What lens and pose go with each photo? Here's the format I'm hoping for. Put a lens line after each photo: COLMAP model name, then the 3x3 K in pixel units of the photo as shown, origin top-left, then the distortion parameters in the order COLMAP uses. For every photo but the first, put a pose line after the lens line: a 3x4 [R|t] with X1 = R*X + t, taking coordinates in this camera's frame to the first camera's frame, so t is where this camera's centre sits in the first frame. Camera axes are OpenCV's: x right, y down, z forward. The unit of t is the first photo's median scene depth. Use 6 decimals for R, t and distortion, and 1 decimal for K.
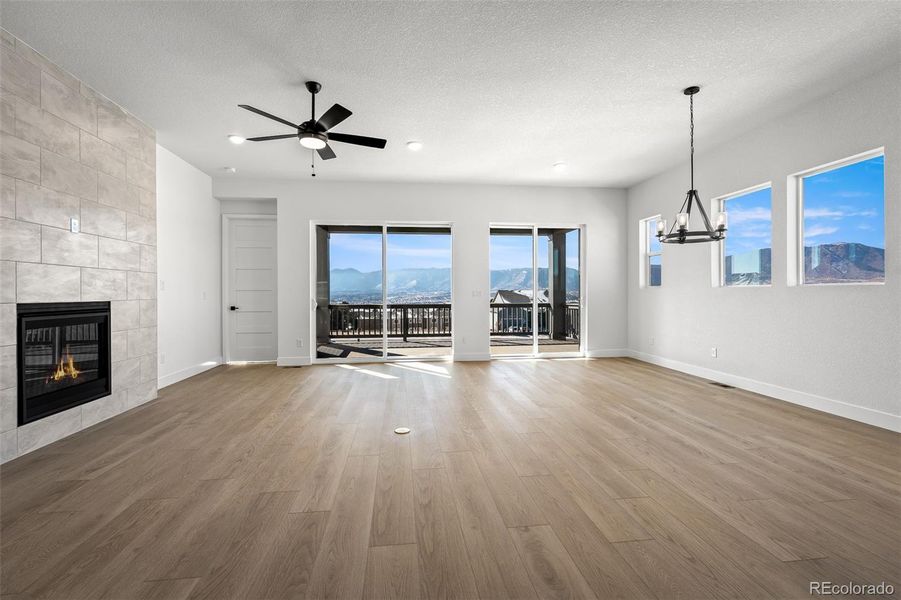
lens RADIAL K [[404.2, 0, 446.9], [0, 404.2, 296.1], [0, 0, 1]] dist [-0.001647, -0.000655]
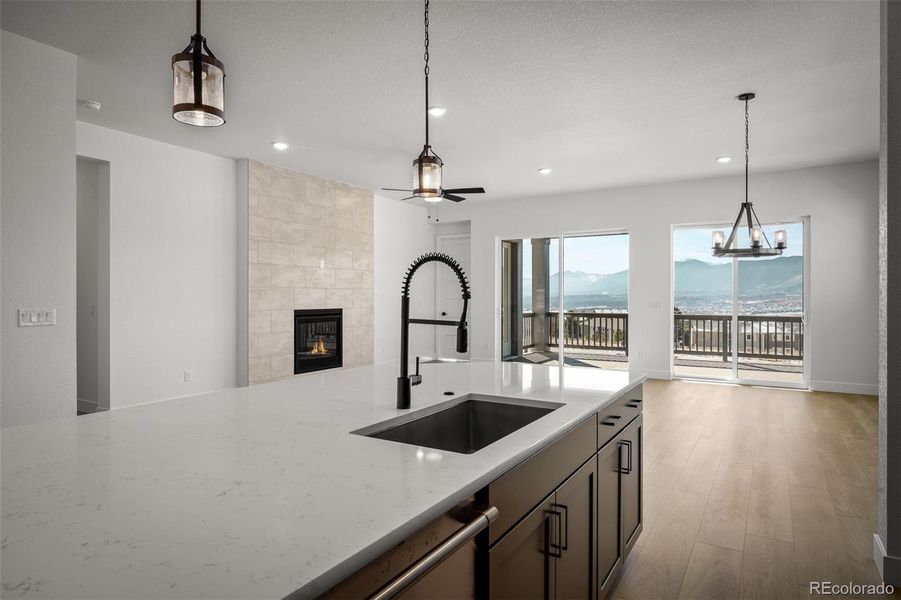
lens RADIAL K [[532.5, 0, 445.4], [0, 532.5, 295.1], [0, 0, 1]] dist [0.004218, -0.000260]
pose [[0.779125, 0.003496, -0.626859, 0.698819], [-0.006751, 0.999973, -0.002814, -0.032243], [0.626833, 0.006425, 0.779127, -0.334506]]
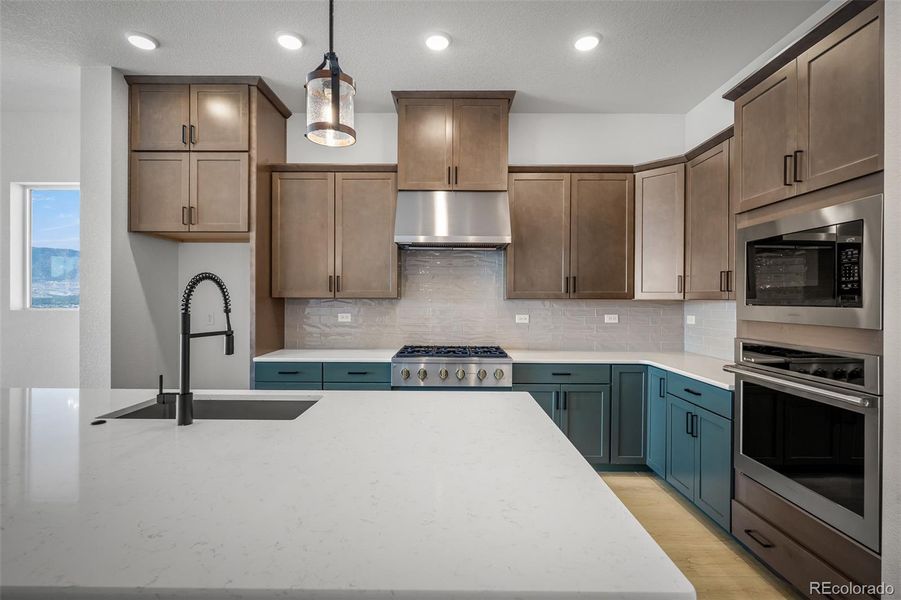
lens RADIAL K [[422.1, 0, 448.7], [0, 422.1, 300.3], [0, 0, 1]] dist [-0.002046, -0.001679]
pose [[0.119618, 0.002971, 0.992815, 0.089254], [-0.001795, 0.999995, -0.002776, -0.041808], [-0.992818, -0.001450, 0.119623, -0.271150]]
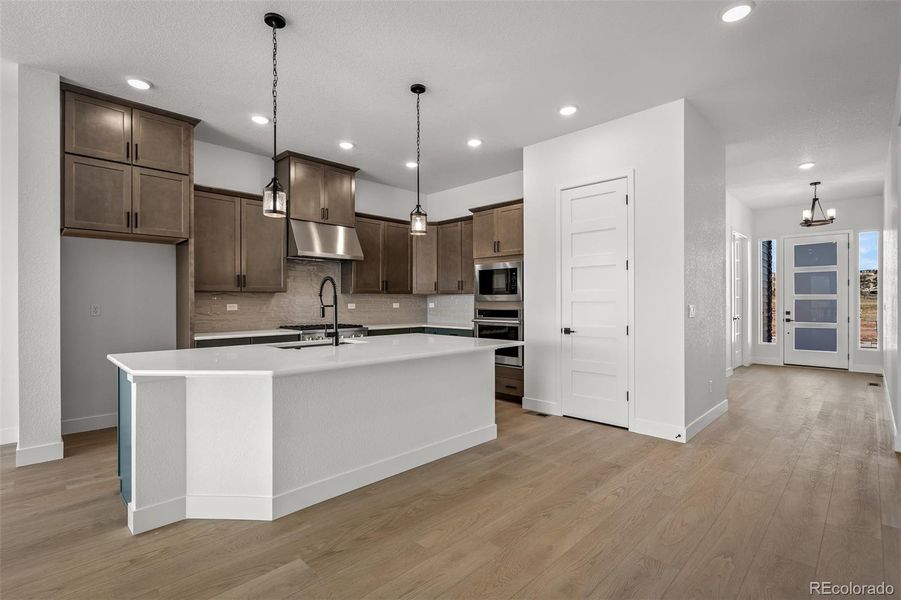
lens RADIAL K [[422.1, 0, 450.6], [0, 422.1, 305.7], [0, 0, 1]] dist [-0.002046, -0.001679]
pose [[-0.624172, -0.006044, 0.781263, -0.308872], [0.005797, 0.999907, 0.012367, -0.022526], [-0.781265, 0.012248, -0.624079, 0.288775]]
